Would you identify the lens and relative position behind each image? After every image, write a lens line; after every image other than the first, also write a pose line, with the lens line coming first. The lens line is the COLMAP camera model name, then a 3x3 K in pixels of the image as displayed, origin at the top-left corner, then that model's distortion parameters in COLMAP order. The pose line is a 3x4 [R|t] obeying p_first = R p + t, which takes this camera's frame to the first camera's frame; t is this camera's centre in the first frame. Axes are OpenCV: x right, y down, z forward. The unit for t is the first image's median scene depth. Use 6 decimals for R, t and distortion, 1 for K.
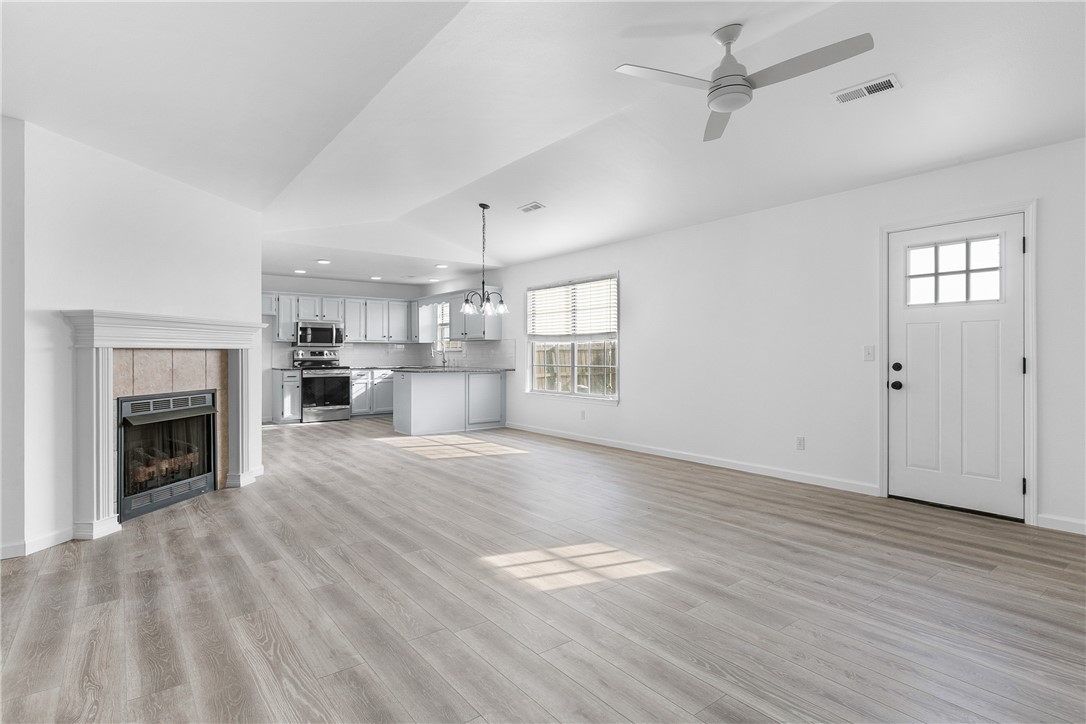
lens RADIAL K [[557.2, 0, 544.8], [0, 557.2, 353.0], [0, 0, 1]] dist [0.001464, -0.003304]
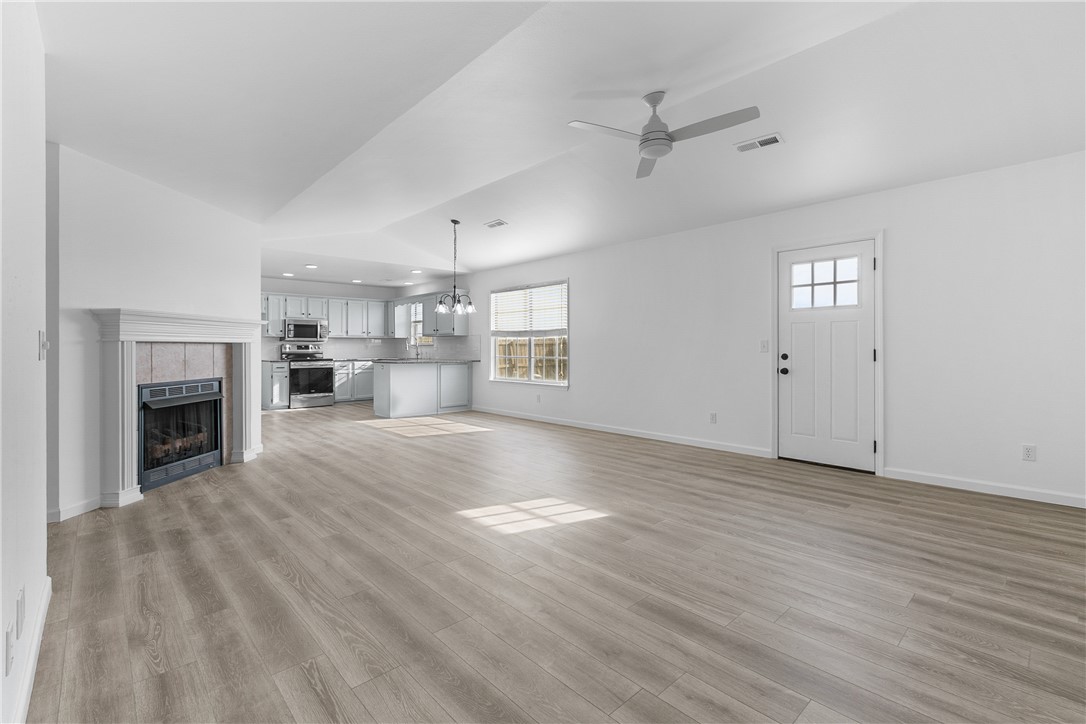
lens RADIAL K [[490.6, 0, 546.9], [0, 490.6, 346.7], [0, 0, 1]] dist [-0.001408, -0.001000]
pose [[0.995890, -0.000452, 0.090570, -0.015828], [0.000584, 0.999999, -0.001426, 0.003130], [-0.090570, 0.001473, 0.995889, -0.078168]]
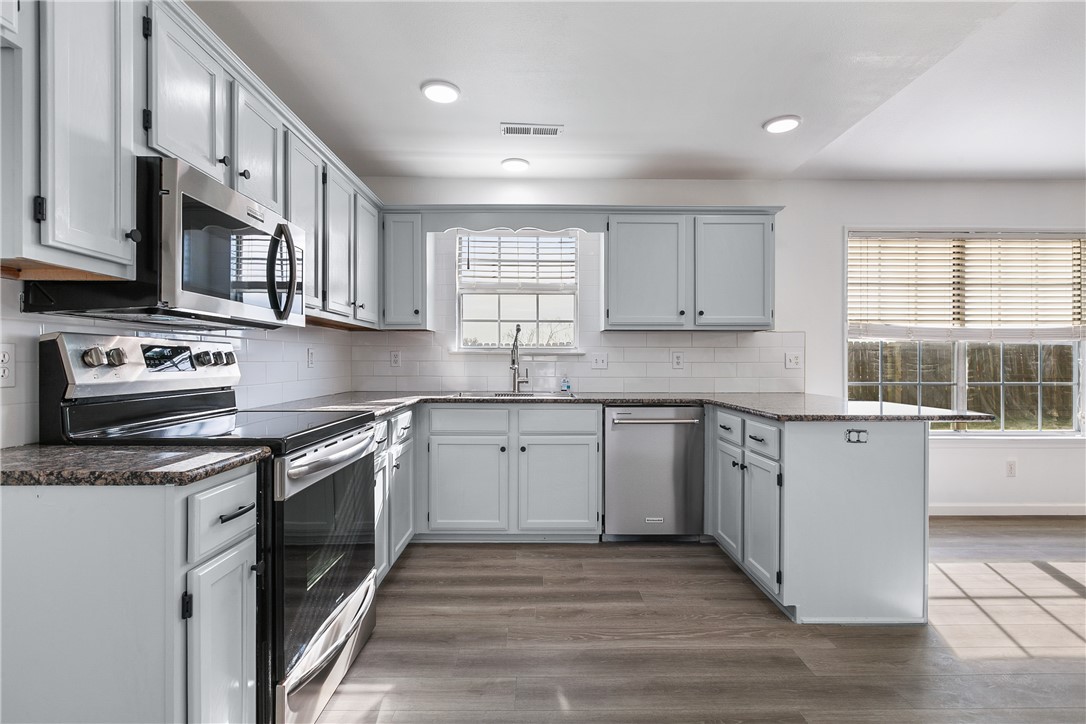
lens RADIAL K [[518.3, 0, 542.8], [0, 518.3, 359.1], [0, 0, 1]] dist [-0.001479, -0.000916]
pose [[0.600424, 0.005467, 0.799663, -1.120969], [-0.005529, 0.999981, -0.002686, 0.003549], [-0.799663, -0.002808, 0.600443, 1.856721]]
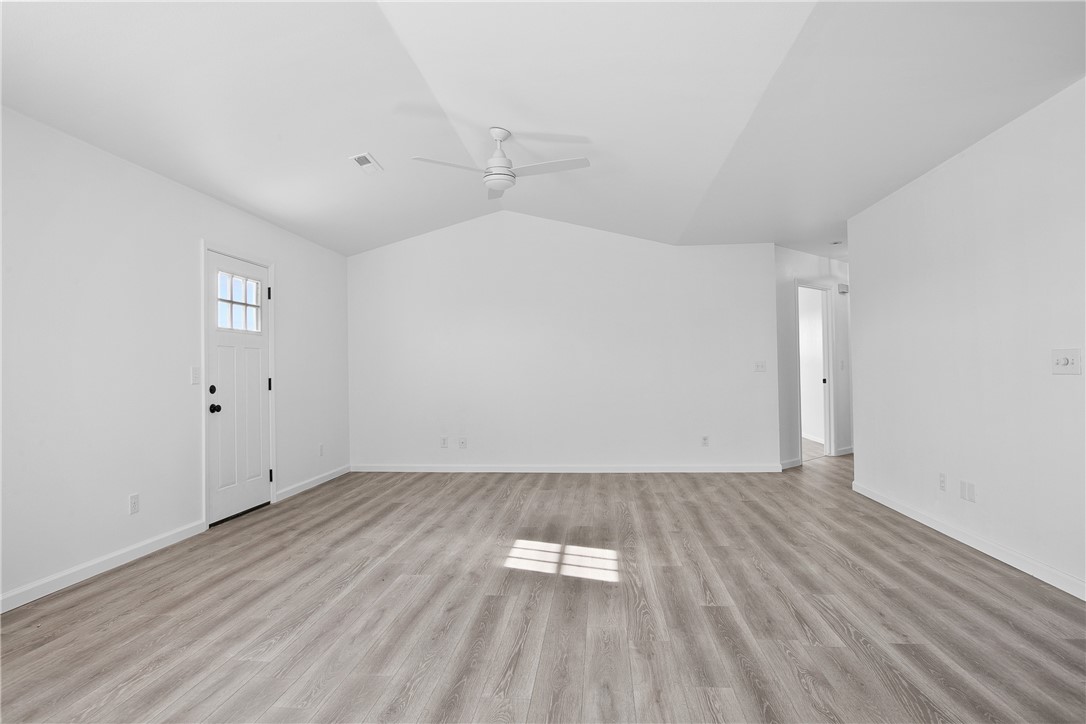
lens RADIAL K [[587.2, 0, 543.4], [0, 587.2, 361.5], [0, 0, 1]] dist [-0.034796, 0.013598]
pose [[-0.730386, 0.024639, 0.682590, -0.502046], [0.015669, 0.999691, -0.019319, 0.004449], [-0.682854, -0.003414, -0.730546, 1.404604]]
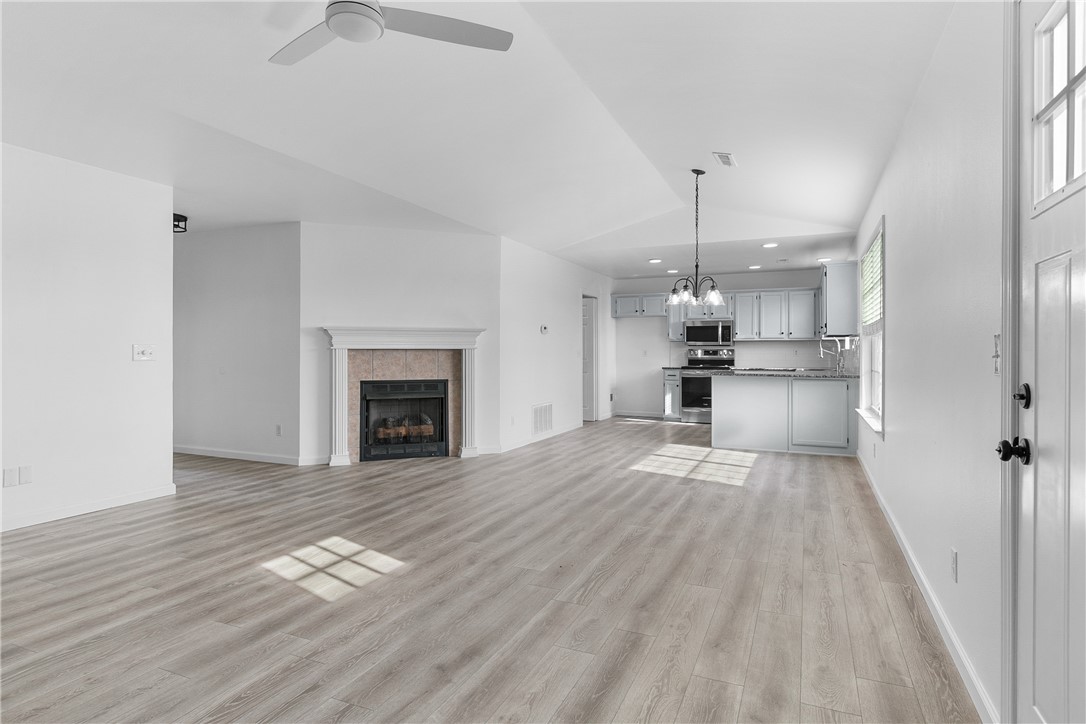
lens RADIAL K [[592.4, 0, 538.7], [0, 592.4, 352.5], [0, 0, 1]] dist [-0.002592, 0.000787]
pose [[0.470234, 0.001557, -0.882540, 0.843274], [-0.000911, 0.999999, 0.001278, -0.001529], [0.882541, 0.000203, 0.470235, 0.601570]]
